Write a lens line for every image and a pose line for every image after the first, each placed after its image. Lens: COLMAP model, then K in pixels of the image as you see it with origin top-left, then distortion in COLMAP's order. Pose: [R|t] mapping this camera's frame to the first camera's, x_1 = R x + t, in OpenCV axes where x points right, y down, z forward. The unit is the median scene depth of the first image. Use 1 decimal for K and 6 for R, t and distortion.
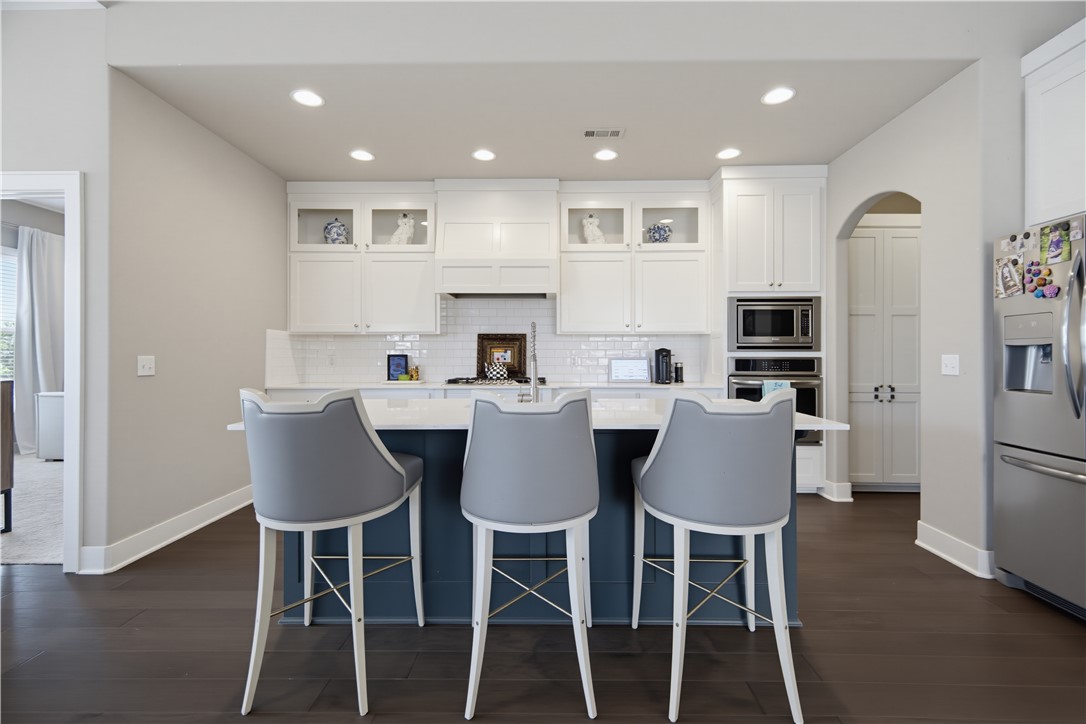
lens RADIAL K [[480.1, 0, 545.8], [0, 480.1, 358.1], [0, 0, 1]] dist [0.021332, -0.006004]
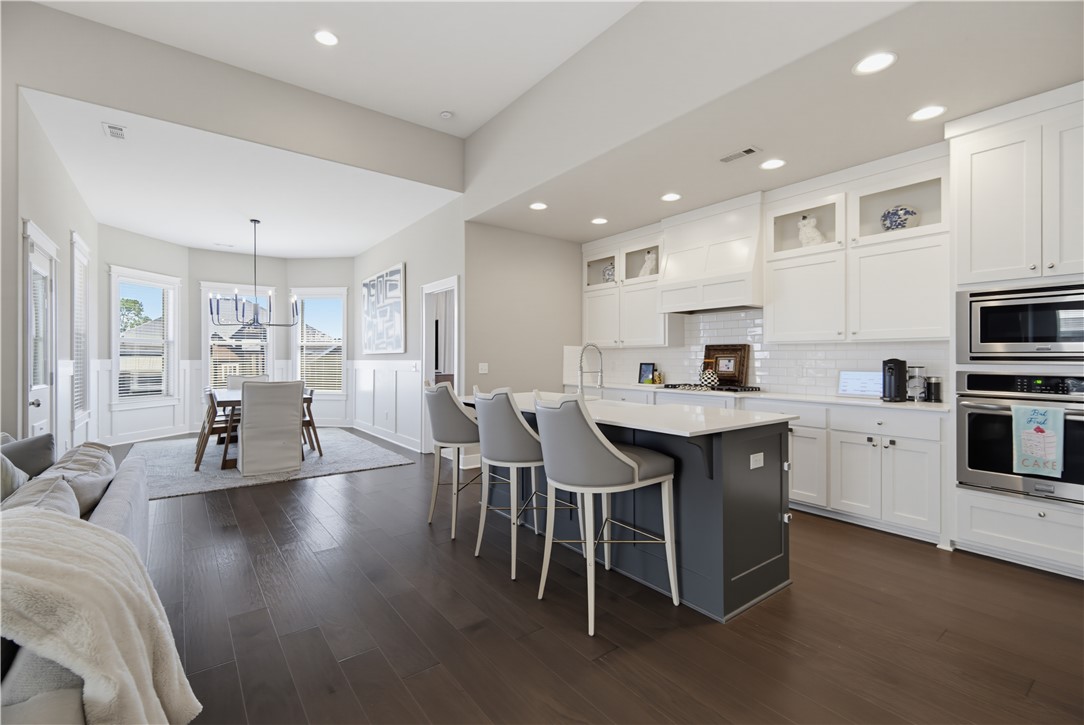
lens RADIAL K [[479.2, 0, 539.1], [0, 479.2, 355.1], [0, 0, 1]] dist [0.021332, -0.006004]
pose [[0.612534, -0.004287, -0.790433, 0.529223], [-0.008621, 0.999890, -0.012103, -0.011187], [0.790397, 0.014228, 0.612429, 0.014427]]
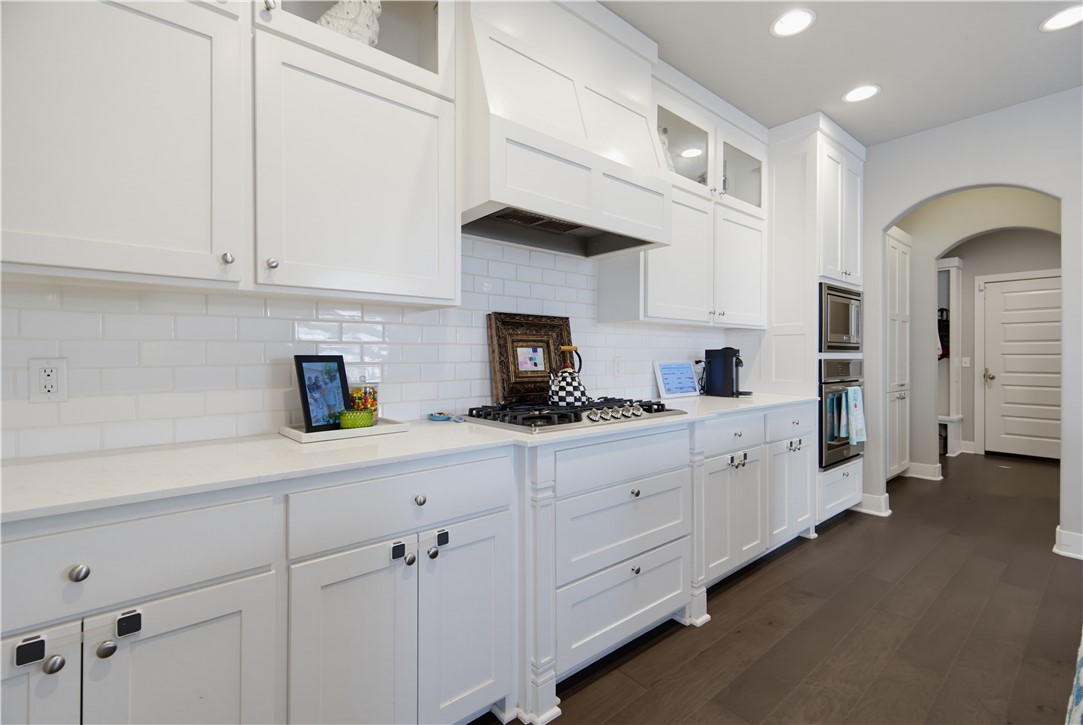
lens RADIAL K [[478.8, 0, 534.5], [0, 478.8, 361.4], [0, 0, 1]] dist [0.021332, -0.006004]
pose [[0.756620, -0.007278, 0.653814, -0.443115], [0.006127, 0.999973, 0.004042, -0.003896], [-0.653826, 0.000948, 0.756644, 0.649572]]
